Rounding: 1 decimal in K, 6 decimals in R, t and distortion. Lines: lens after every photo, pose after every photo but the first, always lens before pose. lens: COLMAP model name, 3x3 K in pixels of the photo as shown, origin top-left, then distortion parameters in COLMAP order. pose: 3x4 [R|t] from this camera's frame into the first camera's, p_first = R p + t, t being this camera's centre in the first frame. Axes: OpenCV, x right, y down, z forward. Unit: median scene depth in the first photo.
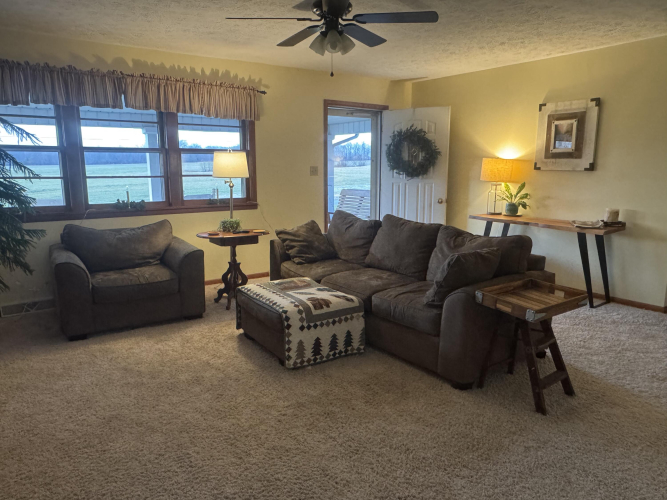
lens RADIAL K [[462.6, 0, 333.5], [0, 462.6, 250.0], [0, 0, 1]] dist [0.000228, -0.000441]
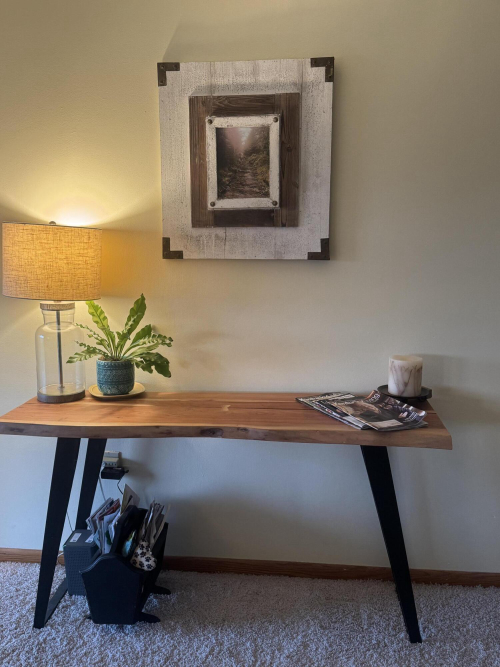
lens RADIAL K [[543.6, 0, 250.0], [0, 543.6, 333.5], [0, 0, 1]] dist [0.055425, -0.002277]
pose [[0.638581, -0.122675, 0.759714, 0.164672], [0.142022, 0.989042, 0.040328, -0.130865], [-0.756336, 0.082144, 0.649005, 0.721017]]
